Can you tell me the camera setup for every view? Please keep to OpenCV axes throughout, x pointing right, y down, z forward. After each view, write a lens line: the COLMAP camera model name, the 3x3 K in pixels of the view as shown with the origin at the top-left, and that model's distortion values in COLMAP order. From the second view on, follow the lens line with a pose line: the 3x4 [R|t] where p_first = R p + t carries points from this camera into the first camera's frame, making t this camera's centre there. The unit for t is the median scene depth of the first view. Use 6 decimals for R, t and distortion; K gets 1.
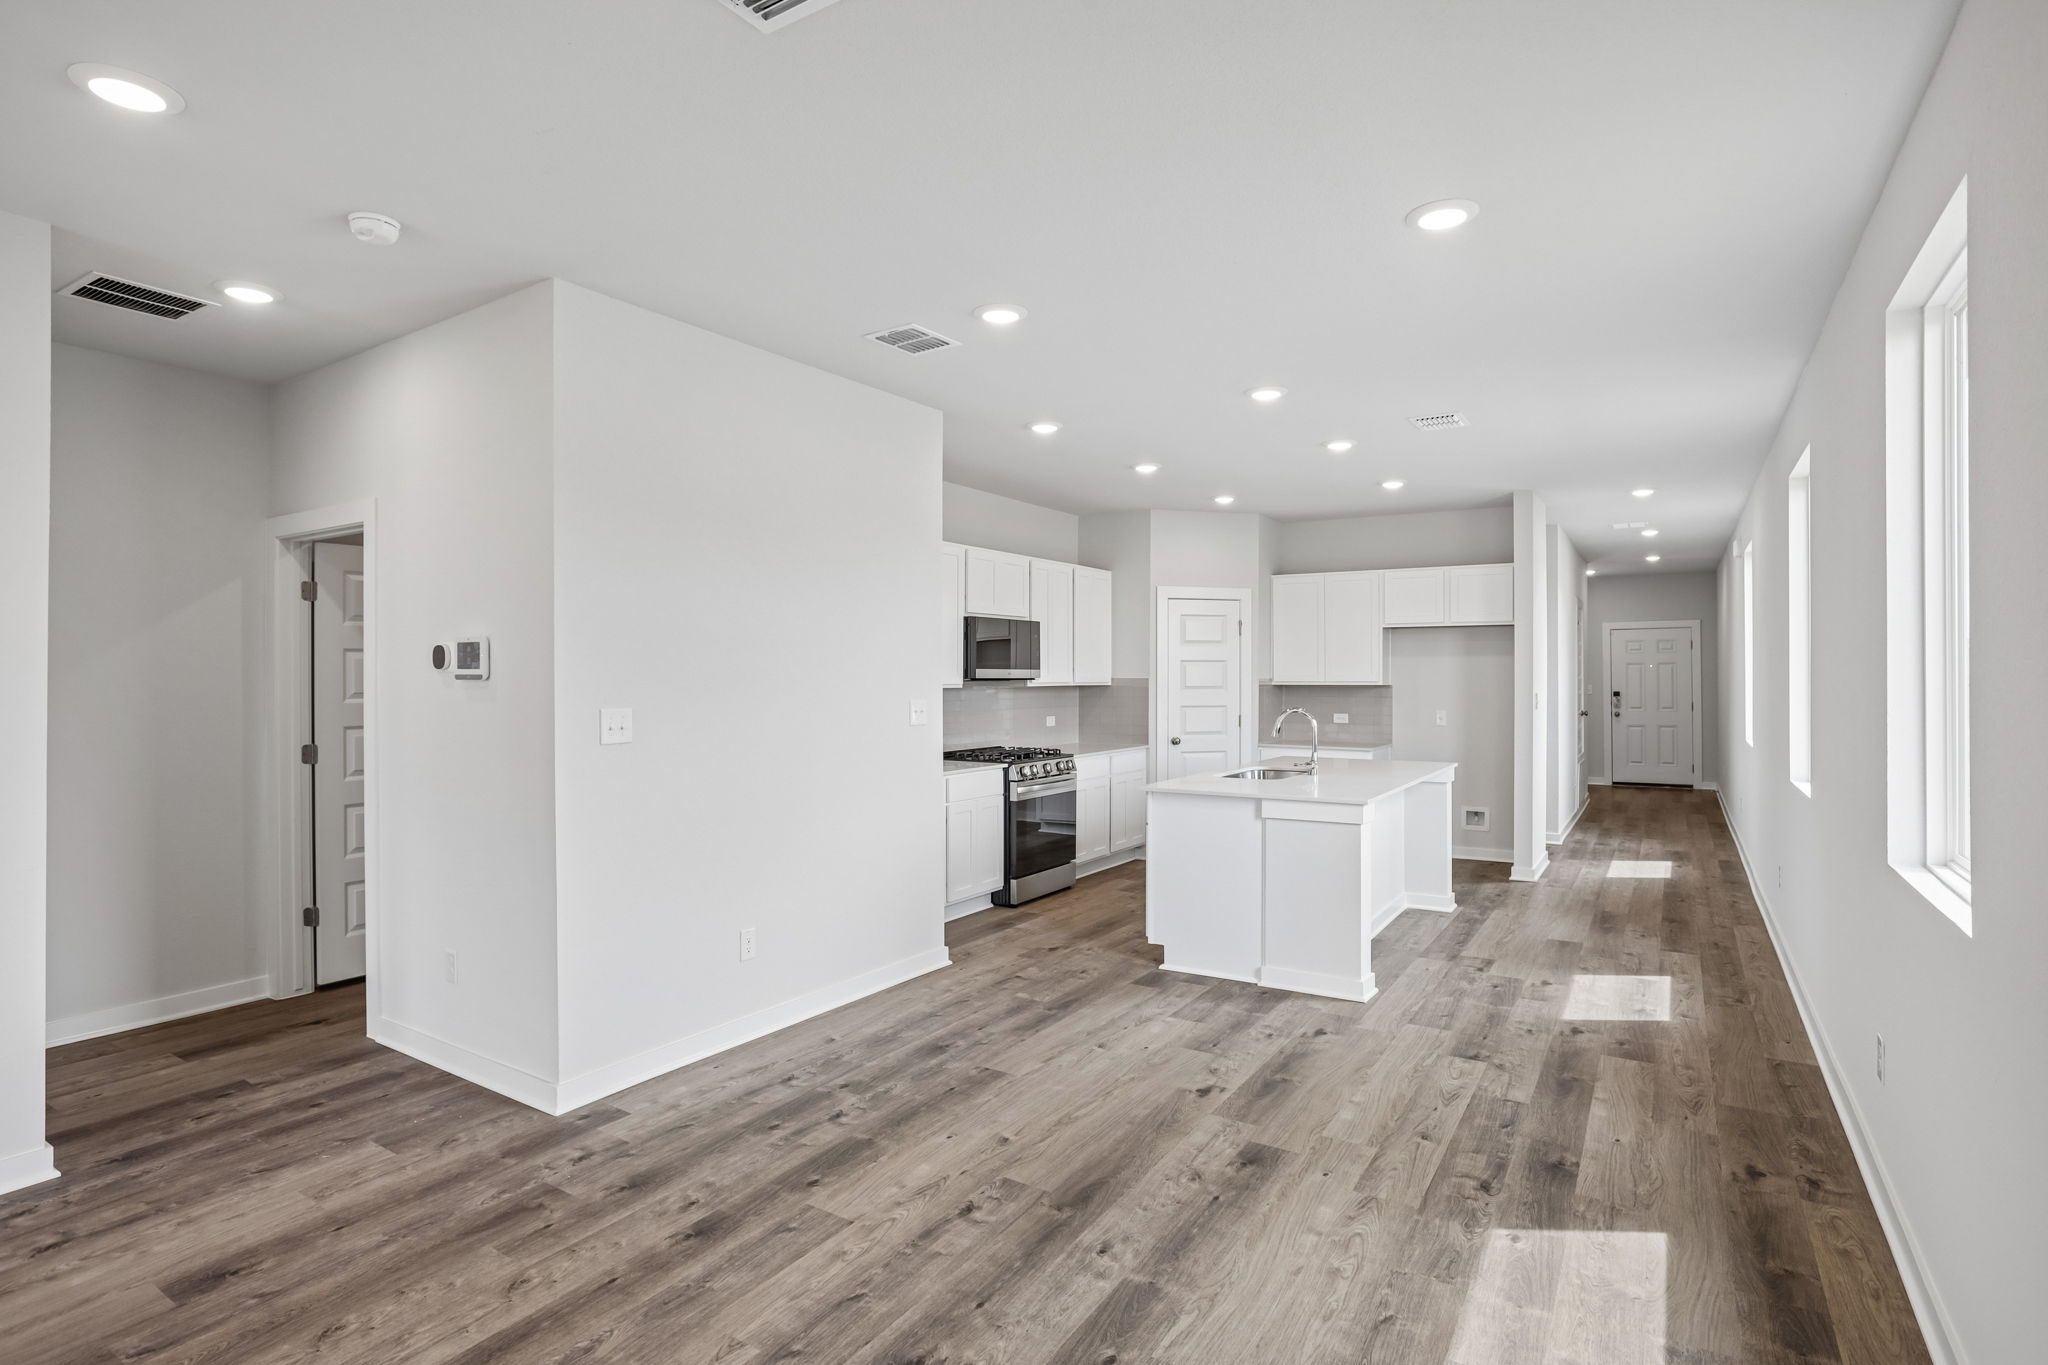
lens RADIAL K [[1014.4, 0, 1033.7], [0, 1014.4, 672.8], [0, 0, 1]] dist [-0.044661, 0.015158]
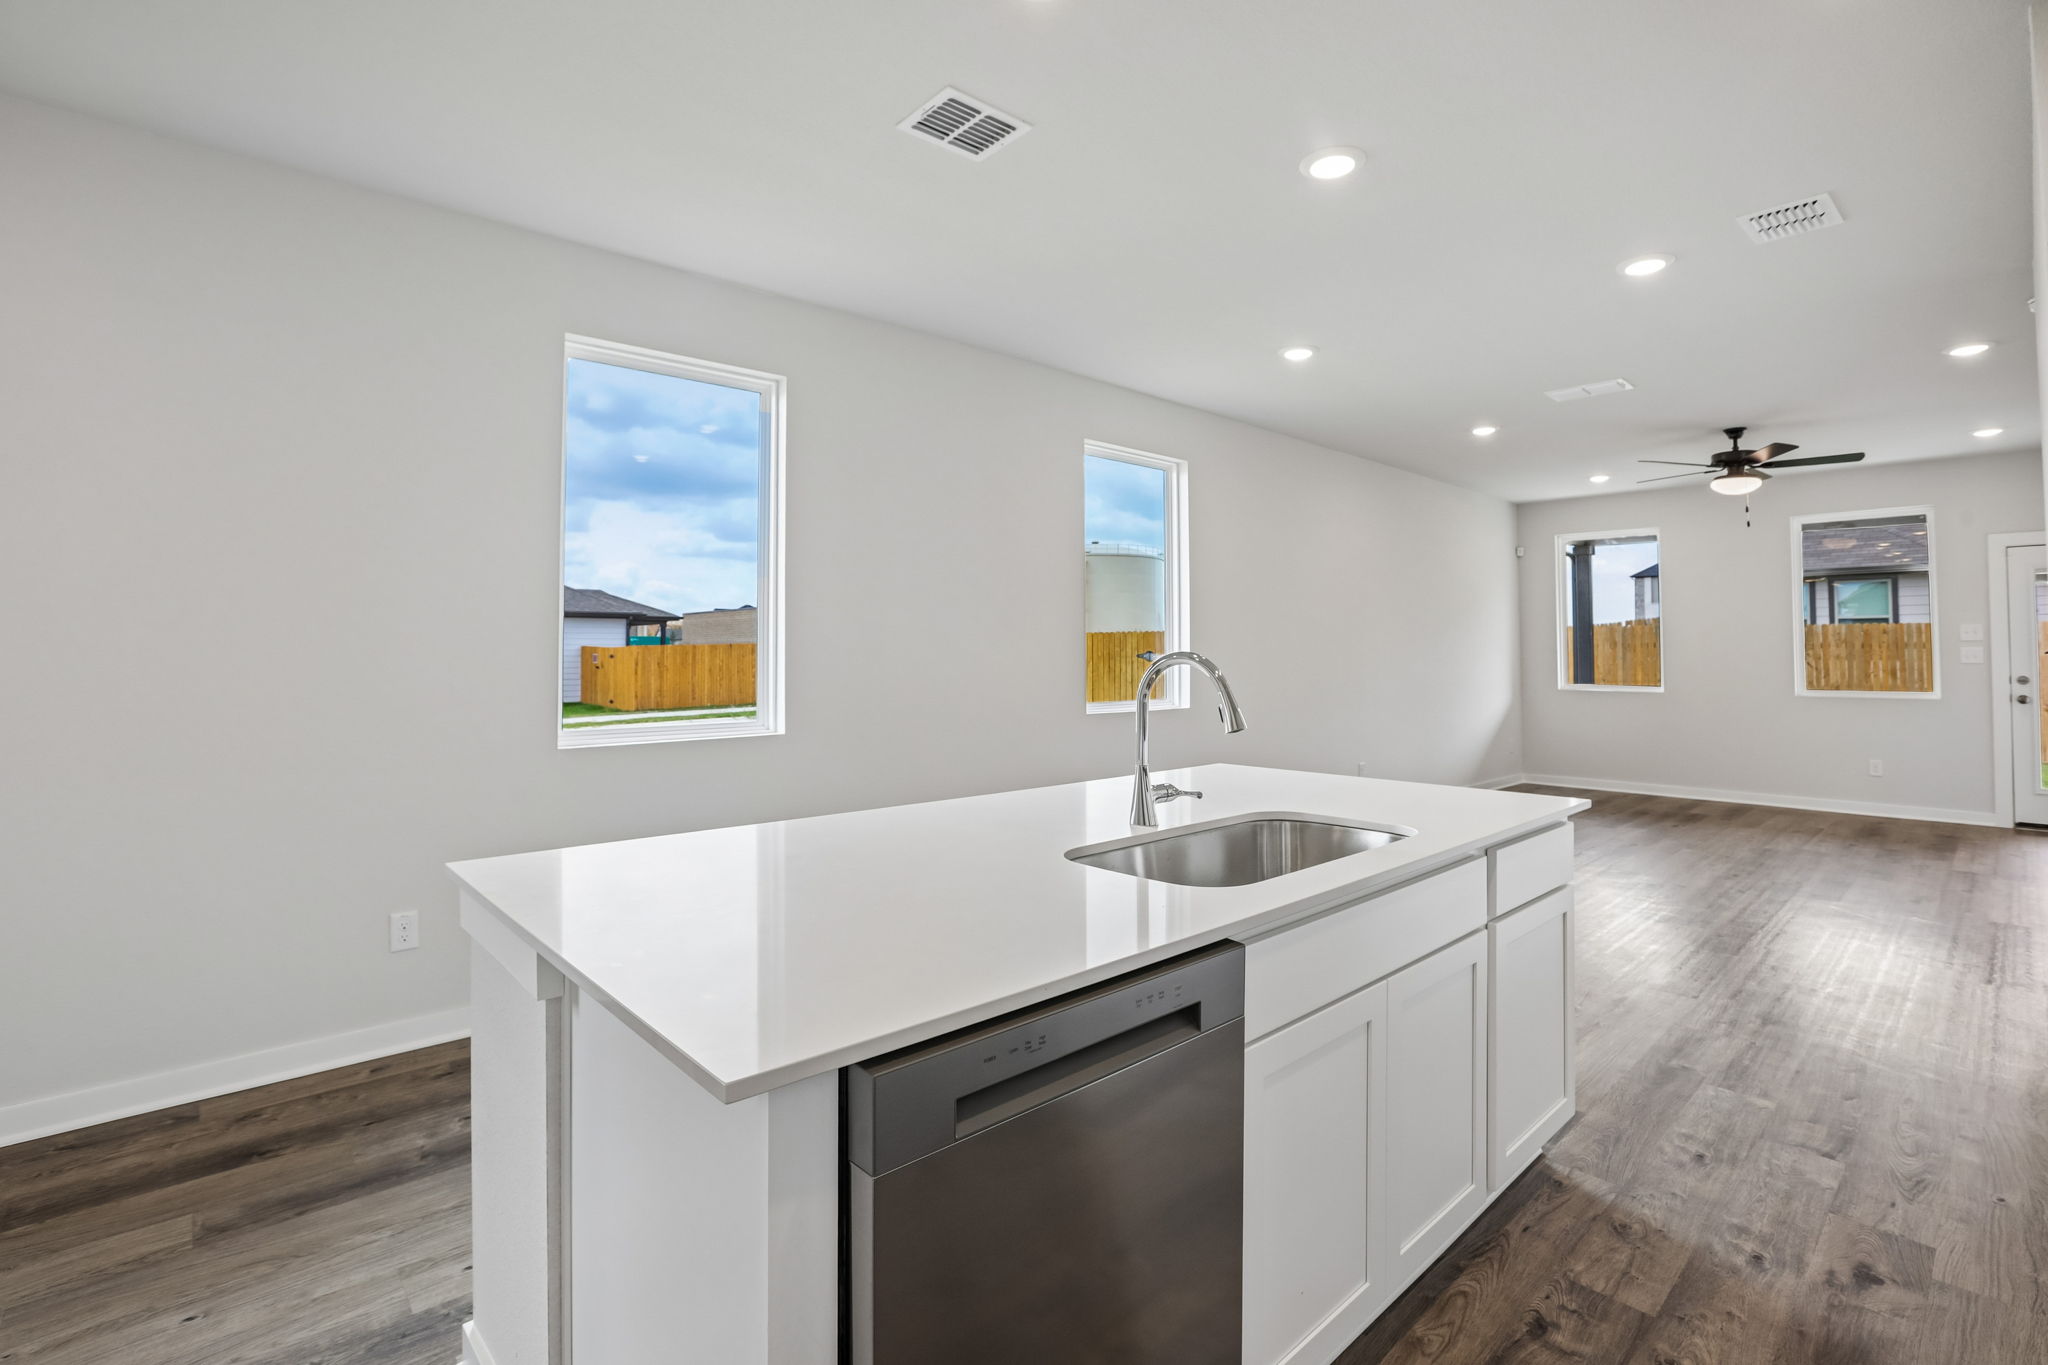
lens RADIAL K [[936.7, 0, 1048.4], [0, 936.7, 637.5], [0, 0, 1]] dist [-0.047264, 0.014557]
pose [[-0.968002, 0.014689, 0.250511, 0.304818], [0.008048, 0.999589, -0.027514, 0.049796], [-0.250812, -0.024618, -0.967723, 1.872060]]
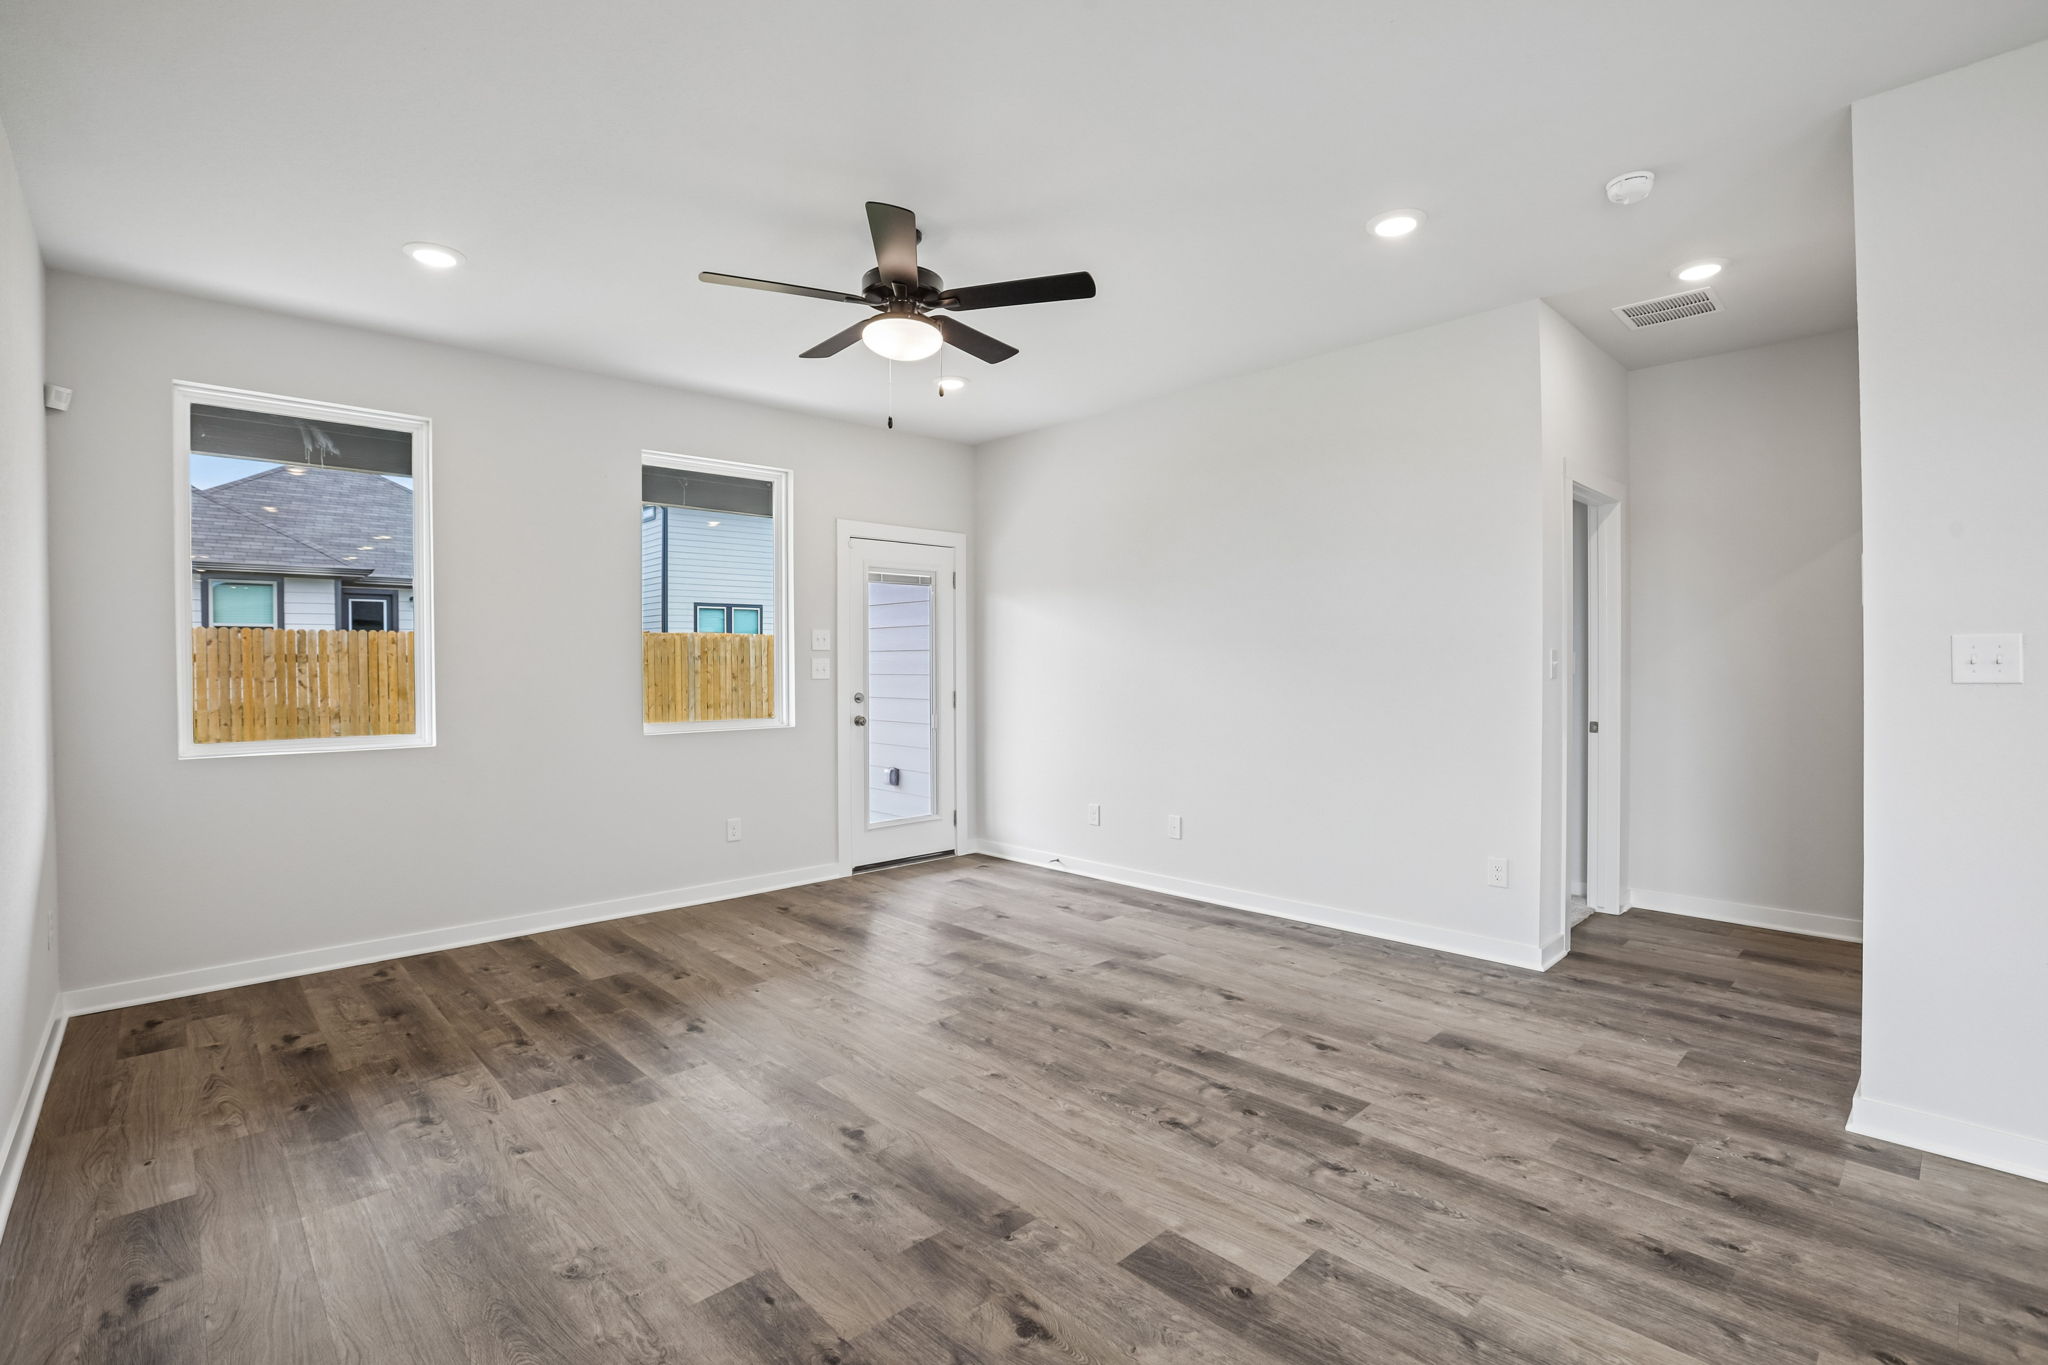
lens RADIAL K [[936.7, 0, 1022.6], [0, 936.7, 671.1], [0, 0, 1]] dist [-0.047264, 0.014557]
pose [[-0.249658, 0.010025, -0.968282, 0.329231], [0.010074, 0.999919, 0.007755, 0.046141], [0.968282, -0.007818, -0.249739, 0.436573]]
